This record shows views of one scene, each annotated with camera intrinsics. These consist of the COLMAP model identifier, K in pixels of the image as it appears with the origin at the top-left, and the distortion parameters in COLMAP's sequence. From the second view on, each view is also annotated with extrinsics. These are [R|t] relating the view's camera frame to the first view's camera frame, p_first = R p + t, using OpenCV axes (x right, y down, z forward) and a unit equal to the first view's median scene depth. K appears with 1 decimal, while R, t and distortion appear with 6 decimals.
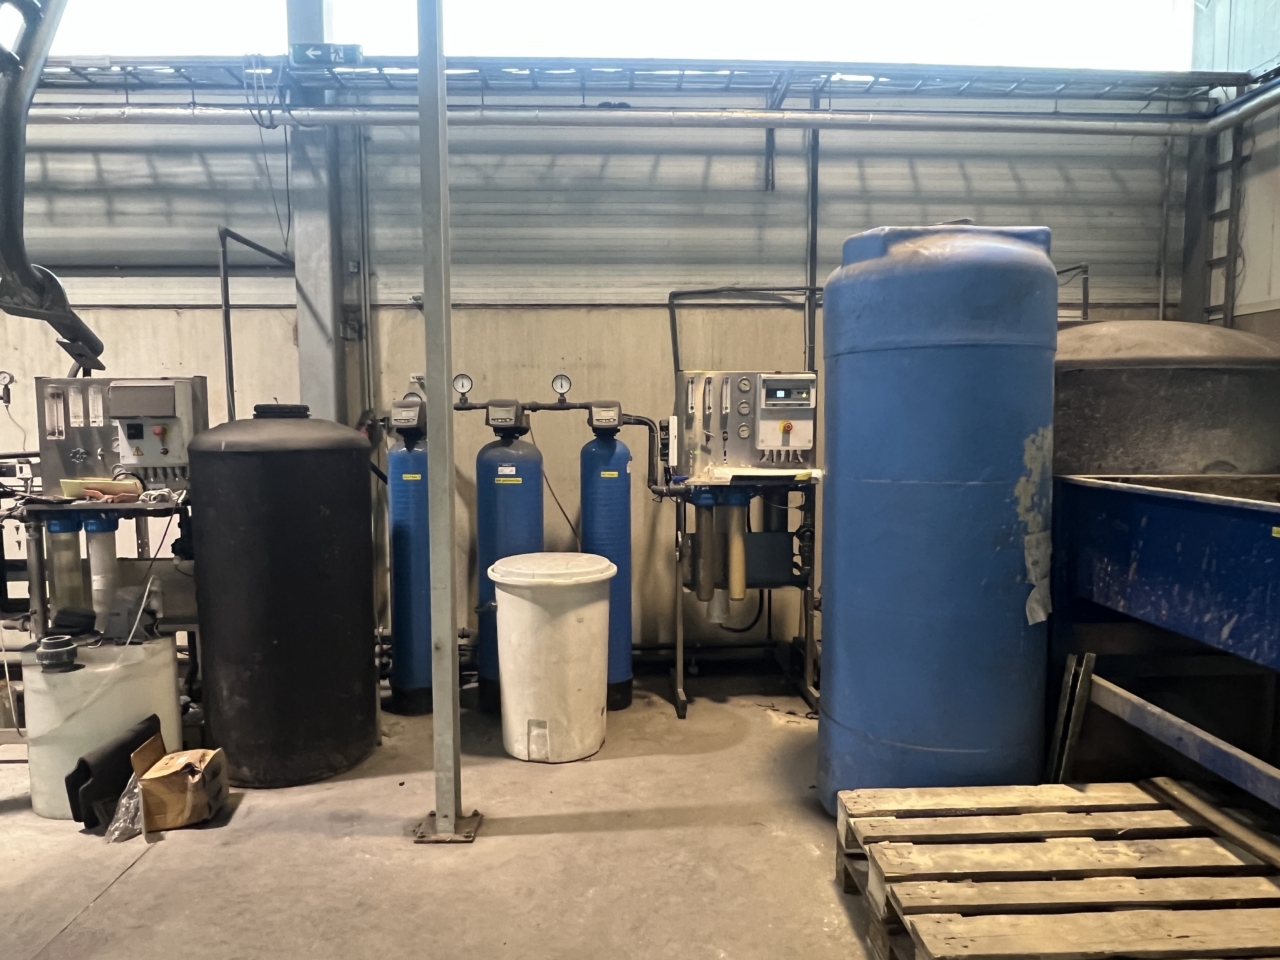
lens RADIAL K [[816.7, 0, 639.5], [0, 816.7, 485.4], [0, 0, 1]] dist [-0.003872, 0.000960]
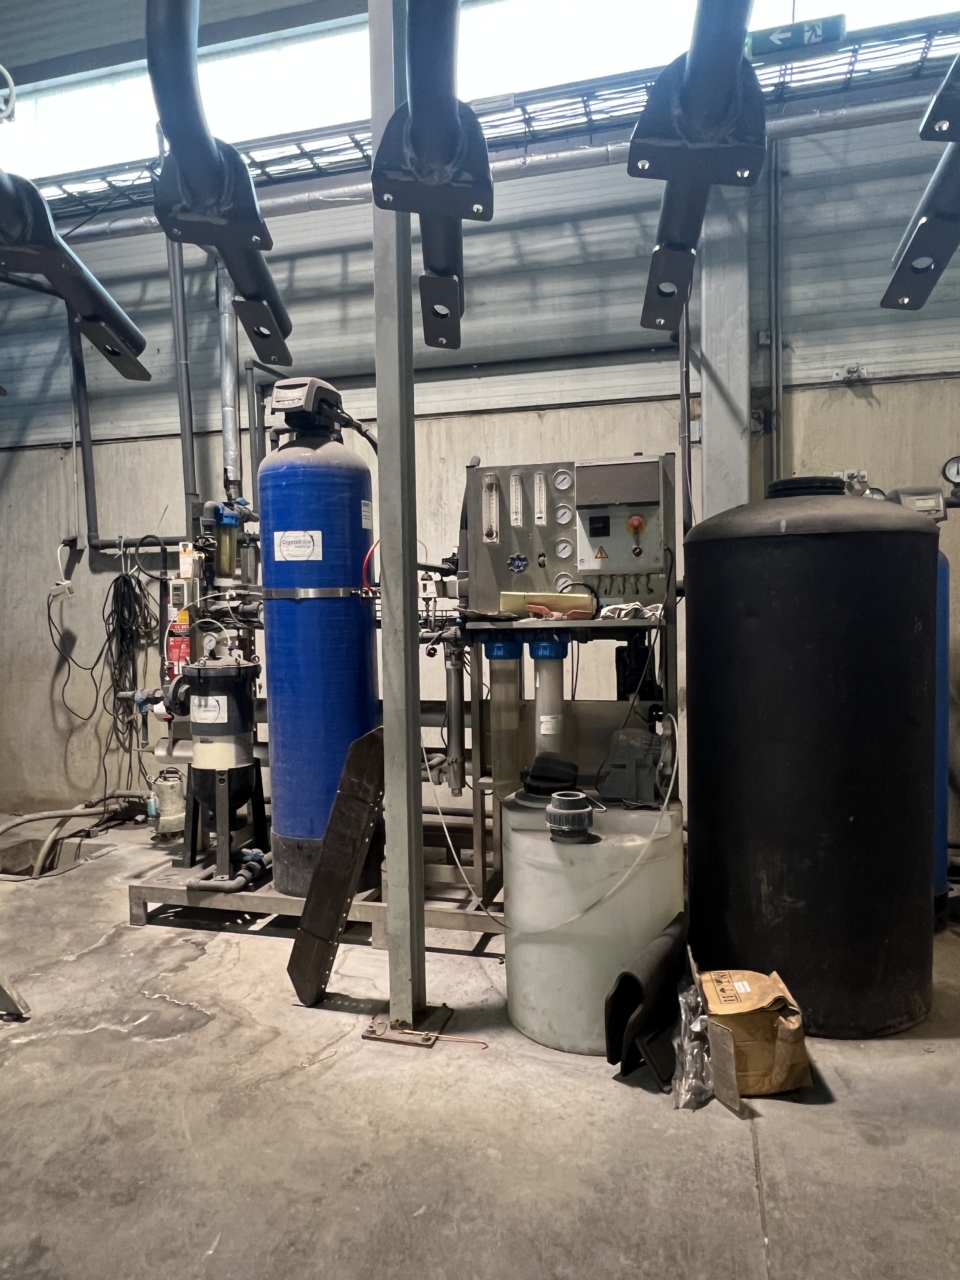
lens RADIAL K [[816.7, 0, 481.7], [0, 816.7, 637.1], [0, 0, 1]] dist [-0.003872, 0.000960]
pose [[0.958469, -0.000176, -0.285195, -0.501677], [-0.011832, 0.999114, -0.040382, 0.067872], [0.284950, 0.042079, 0.957618, 0.245129]]
